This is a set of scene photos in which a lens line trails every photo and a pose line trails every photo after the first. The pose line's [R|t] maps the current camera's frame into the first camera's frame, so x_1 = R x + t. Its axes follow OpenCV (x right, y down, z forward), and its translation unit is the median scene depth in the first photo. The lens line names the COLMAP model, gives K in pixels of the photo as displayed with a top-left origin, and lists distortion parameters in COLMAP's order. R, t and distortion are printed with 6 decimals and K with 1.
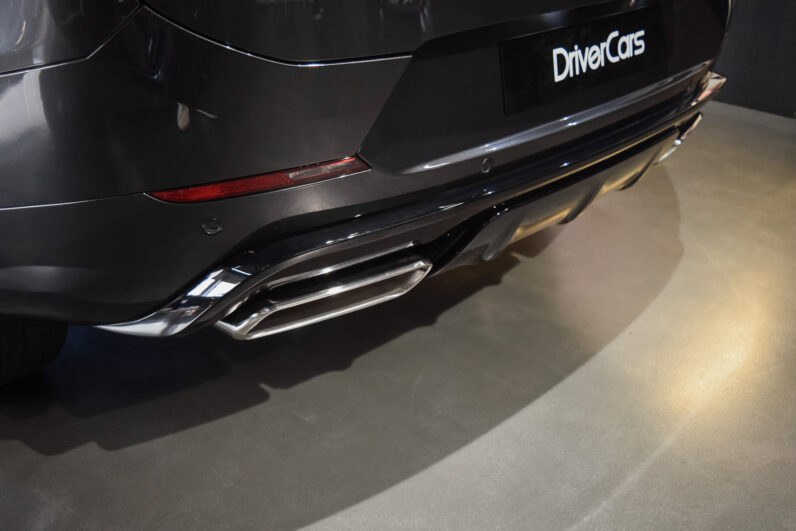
lens RADIAL K [[776.7, 0, 399.2], [0, 776.7, 263.2], [0, 0, 1]] dist [-0.055830, 0.000000]
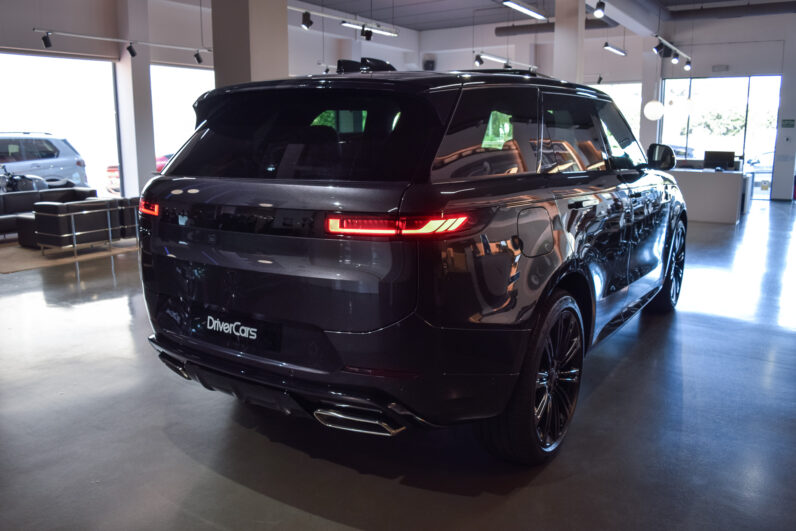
lens RADIAL K [[630.5, 0, 401.7], [0, 630.5, 267.5], [0, 0, 1]] dist [-0.084514, 0.014049]
pose [[0.195807, 0.191391, -0.961784, 2.183374], [-0.453192, 0.887415, 0.084327, -0.839470], [0.869642, 0.419361, 0.260499, 0.882049]]
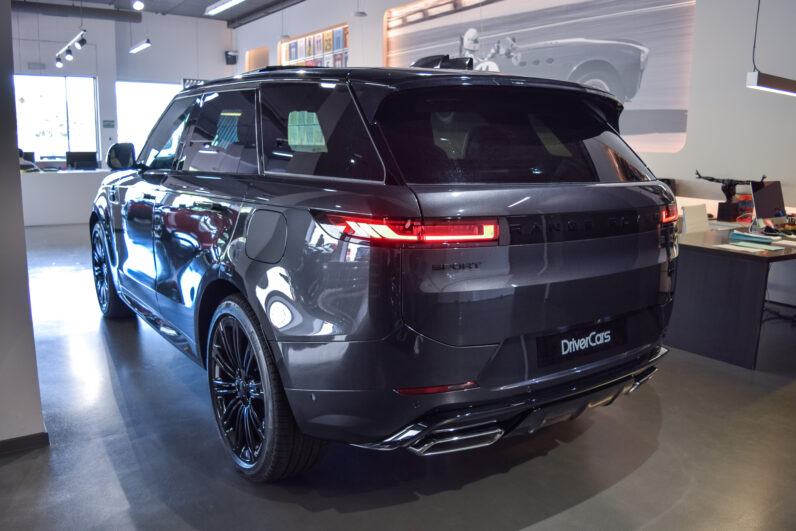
lens RADIAL K [[630.5, 0, 398.0], [0, 630.5, 264.7], [0, 0, 1]] dist [-0.084514, 0.014049]
pose [[0.984897, 0.049611, -0.165882, 0.014232], [-0.096845, 0.952031, -0.290271, 0.093241], [0.143524, 0.301952, 0.942457, -0.853678]]
